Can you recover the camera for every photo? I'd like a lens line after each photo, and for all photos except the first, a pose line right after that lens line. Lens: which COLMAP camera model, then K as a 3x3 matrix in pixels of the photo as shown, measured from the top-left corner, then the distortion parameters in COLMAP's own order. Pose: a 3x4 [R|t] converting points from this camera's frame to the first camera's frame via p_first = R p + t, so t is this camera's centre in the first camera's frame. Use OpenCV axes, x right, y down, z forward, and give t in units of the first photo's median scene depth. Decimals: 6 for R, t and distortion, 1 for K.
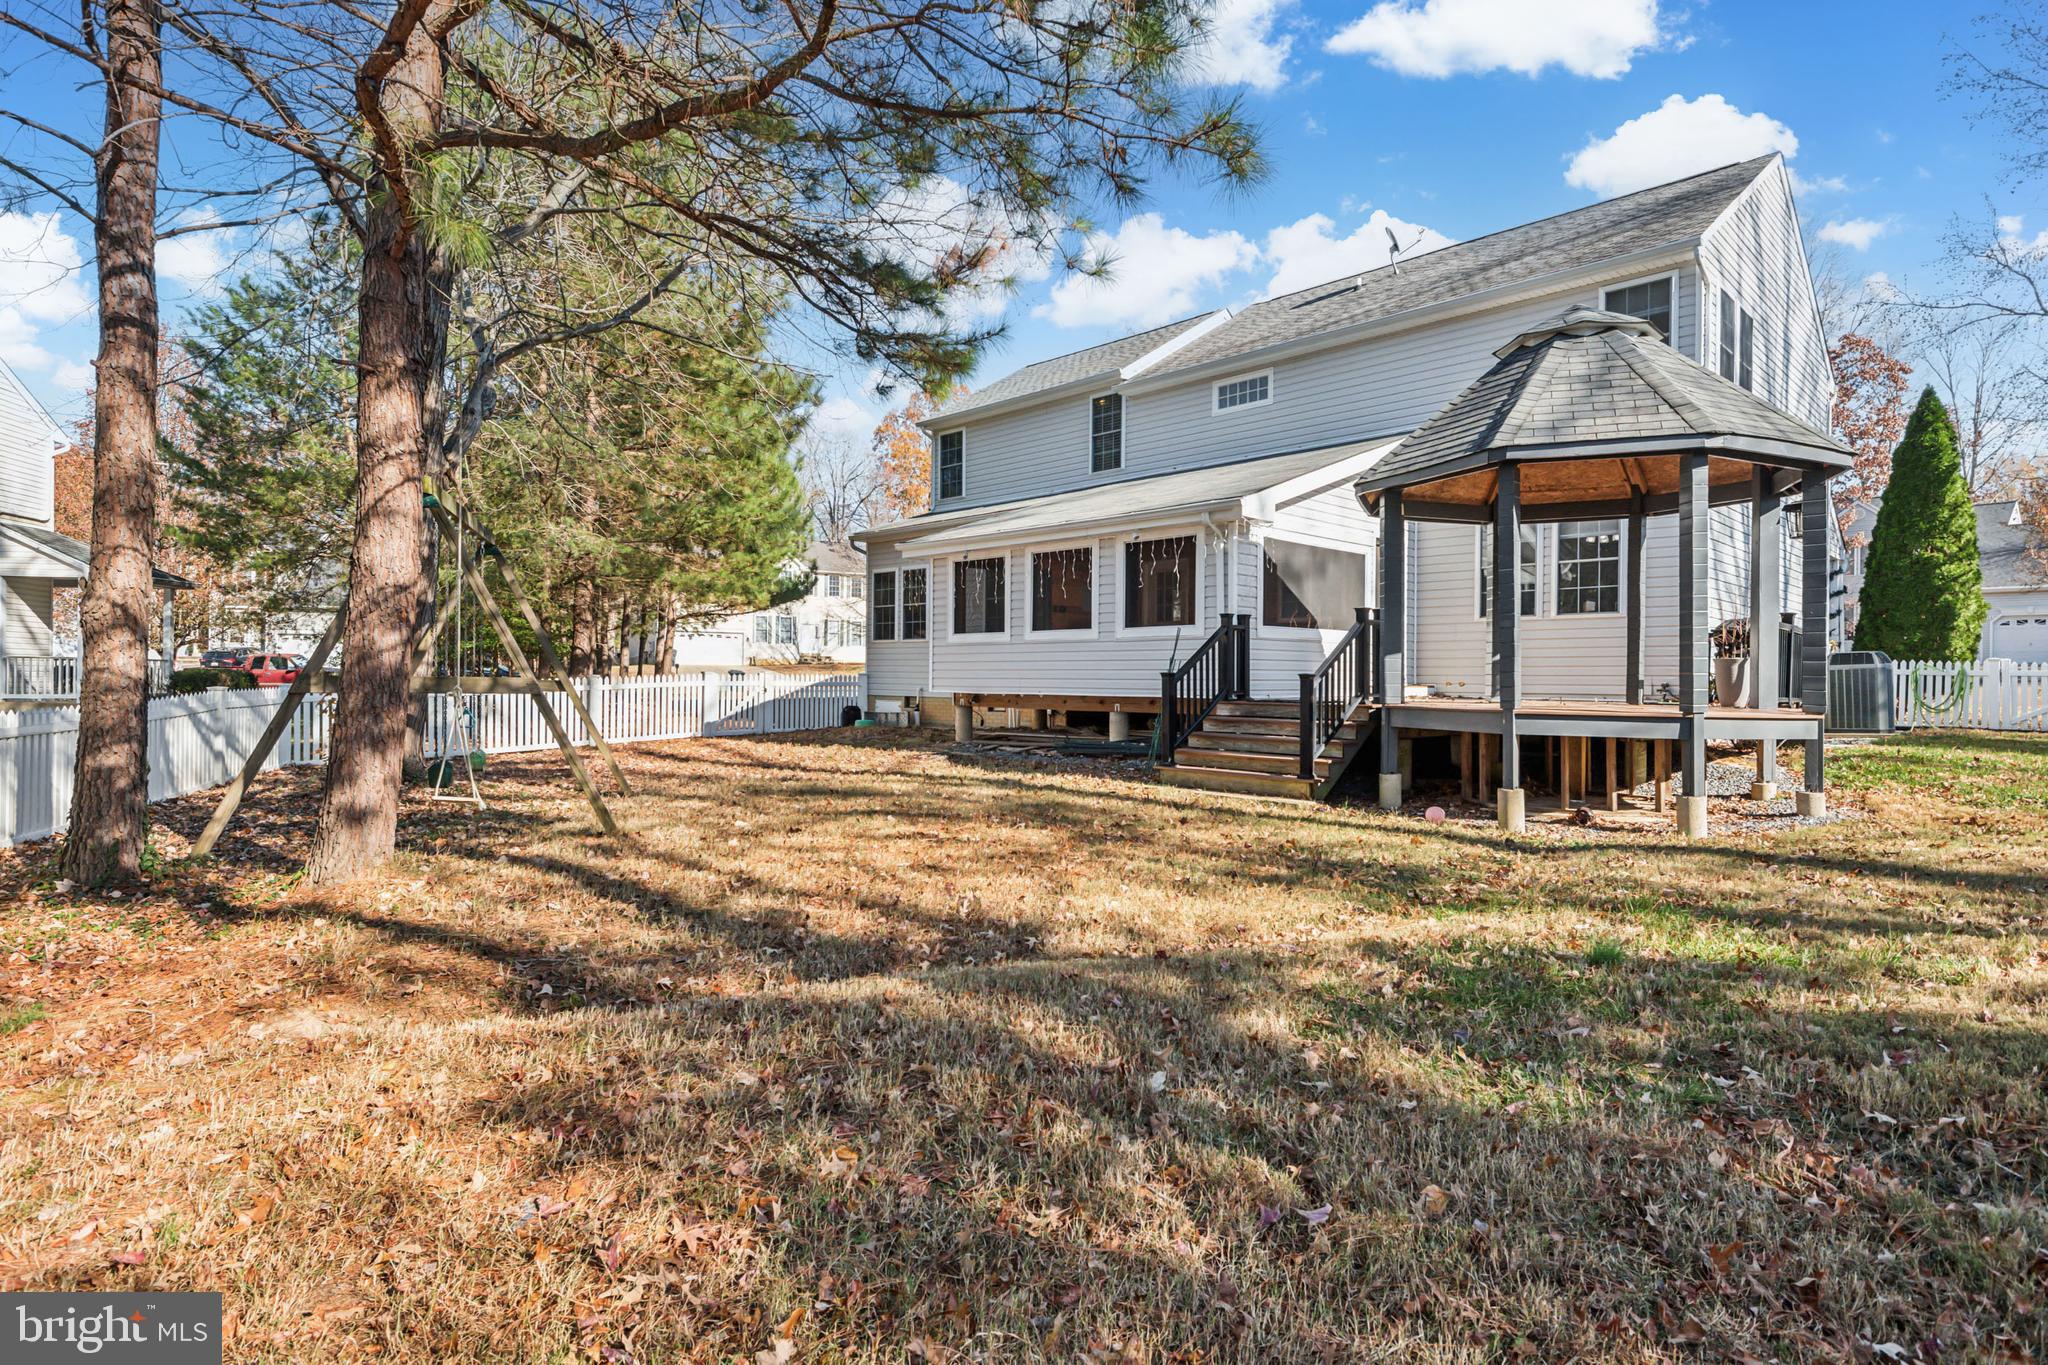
lens RADIAL K [[995.3, 0, 1023.0], [0, 995.3, 681.1], [0, 0, 1]] dist [0.002572, -0.005146]
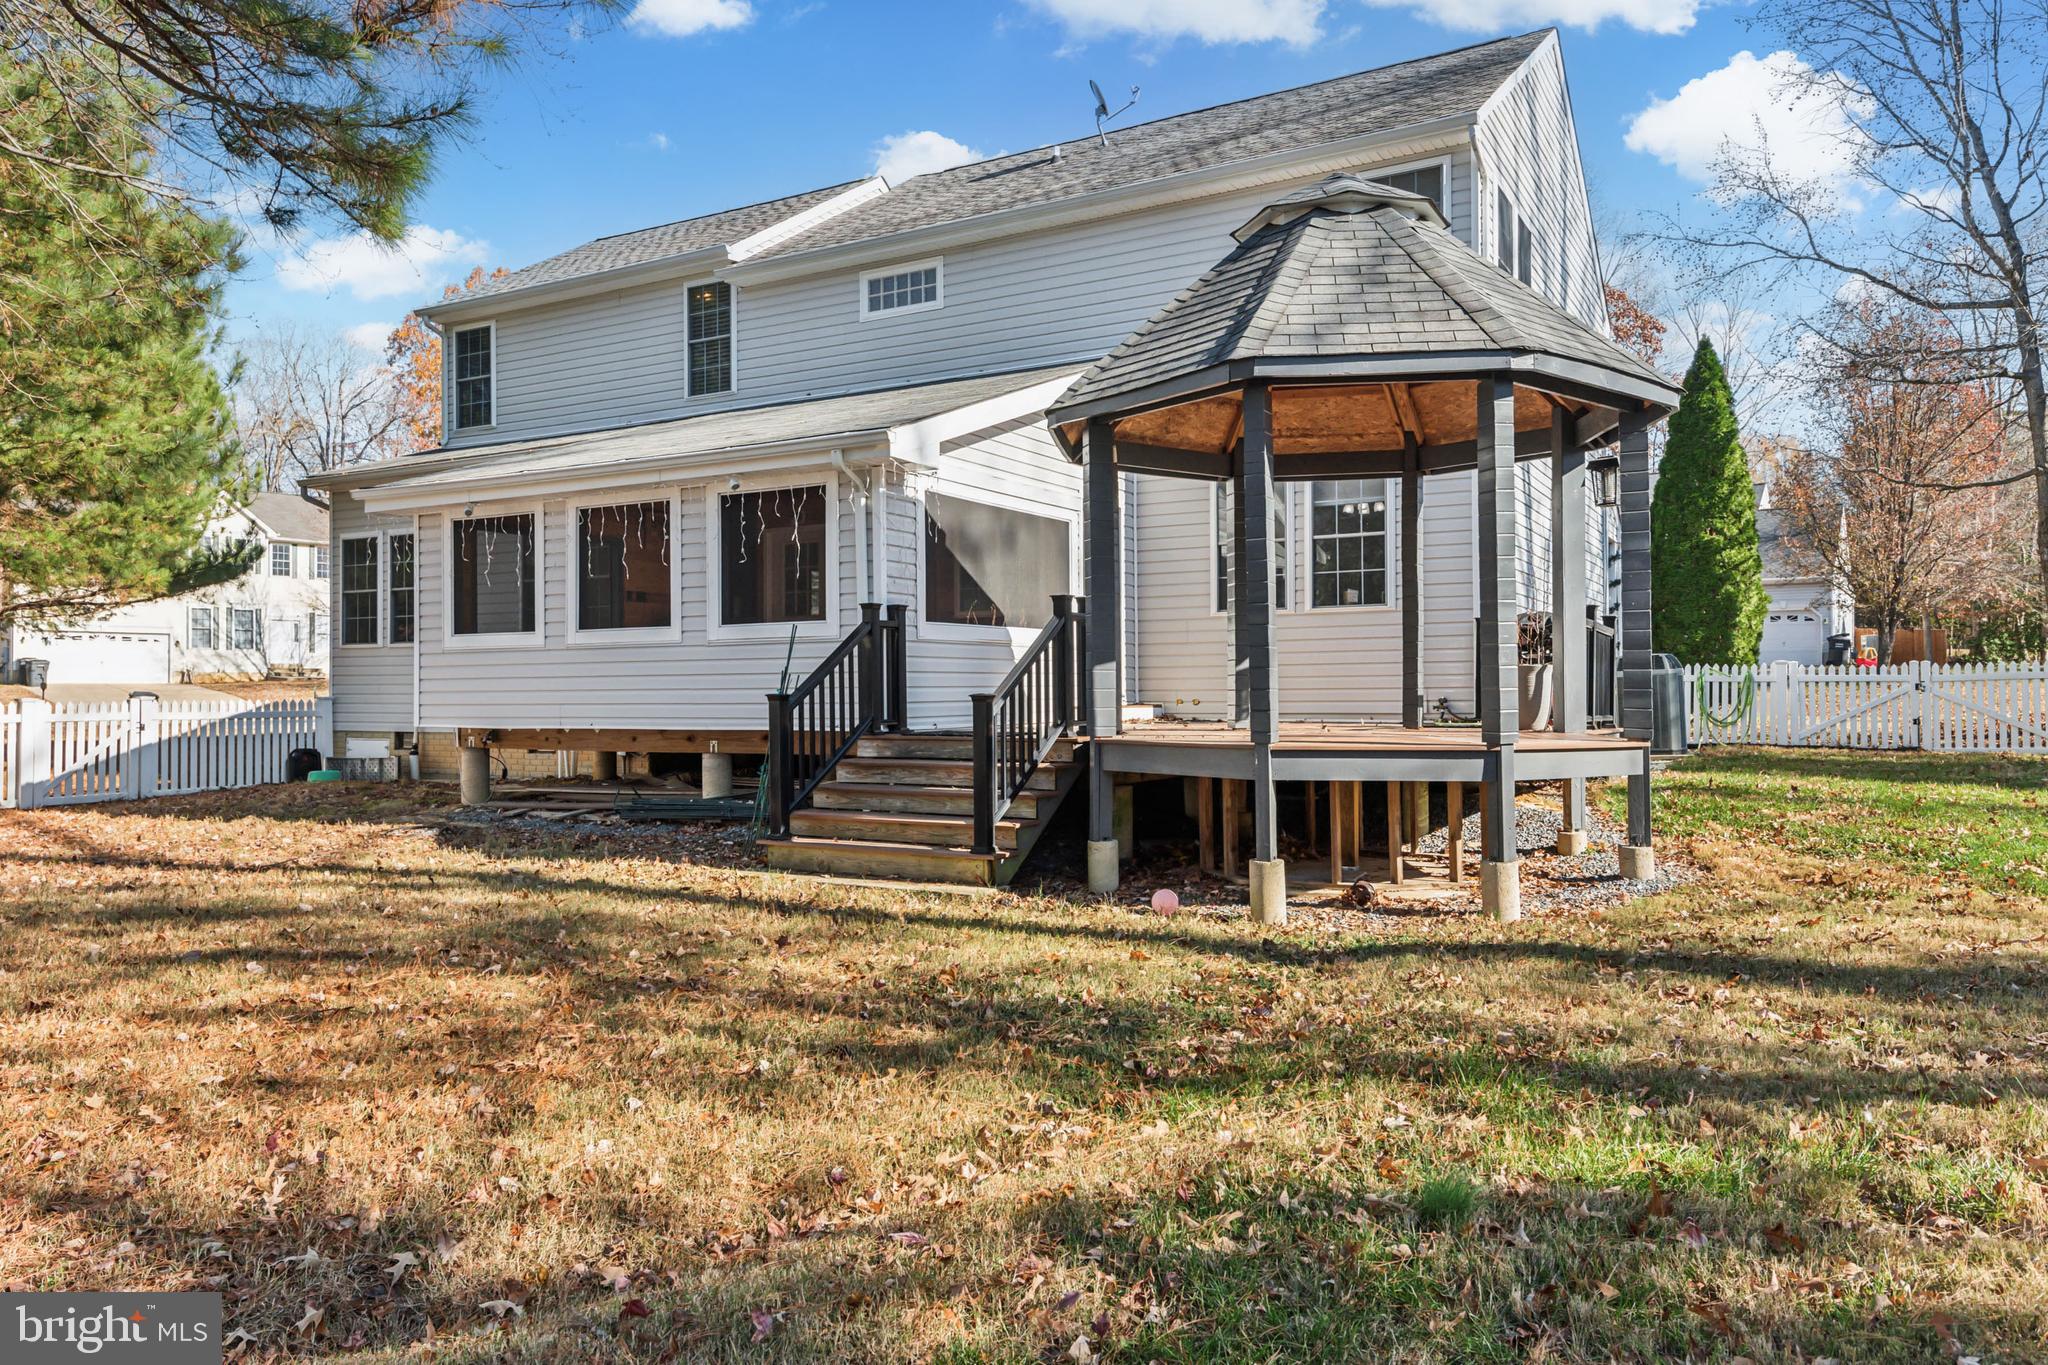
lens RADIAL K [[1331.8, 0, 1028.5], [0, 1331.8, 683.5], [0, 0, 1]] dist [0.012639, 0.002479]
pose [[0.957684, -0.012648, 0.287544, 0.053070], [0.015581, 0.999847, -0.007916, -0.006035], [-0.287400, 0.012061, 0.957735, 0.125566]]
